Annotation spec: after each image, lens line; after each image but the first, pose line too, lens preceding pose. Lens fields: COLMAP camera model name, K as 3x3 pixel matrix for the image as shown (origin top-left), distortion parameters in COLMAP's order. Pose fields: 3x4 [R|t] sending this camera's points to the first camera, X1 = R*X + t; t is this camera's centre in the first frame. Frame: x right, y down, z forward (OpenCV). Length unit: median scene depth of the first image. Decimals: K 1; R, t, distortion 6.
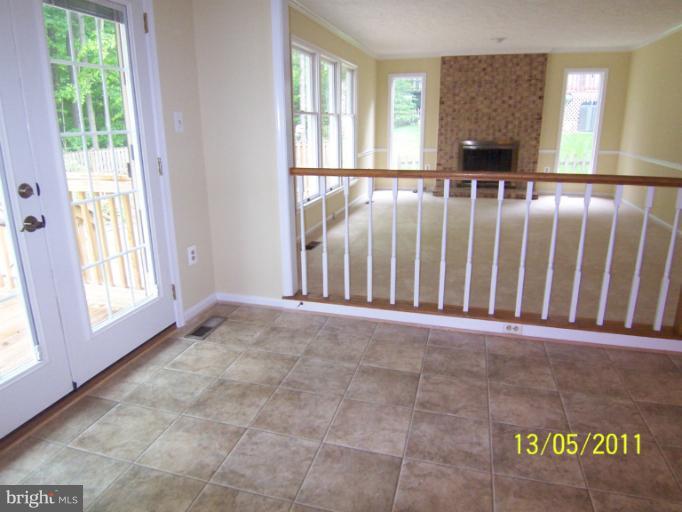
lens RADIAL K [[462.0, 0, 341.0], [0, 462.0, 256.0], [0, 0, 1]] dist [-0.053887, -0.002053]
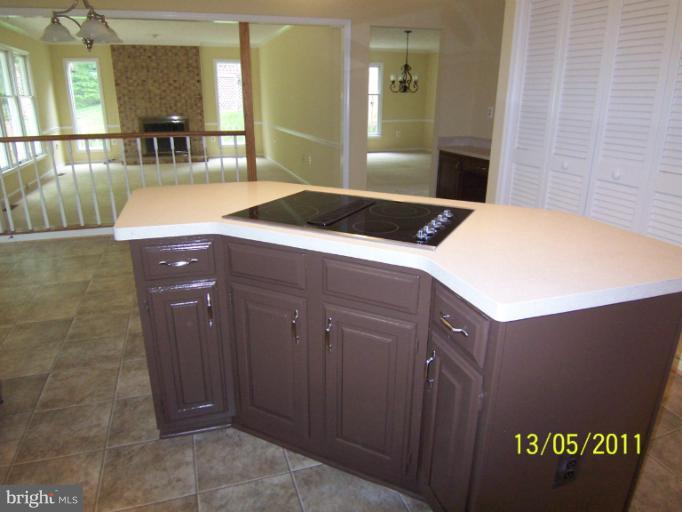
lens RADIAL K [[462.0, 0, 341.0], [0, 462.0, 256.0], [0, 0, 1]] dist [-0.053887, -0.002053]
pose [[0.825184, -0.166033, 0.539912, -0.002501], [0.141222, 0.986112, 0.087408, 0.077207], [-0.546926, 0.004119, 0.837171, -0.281060]]
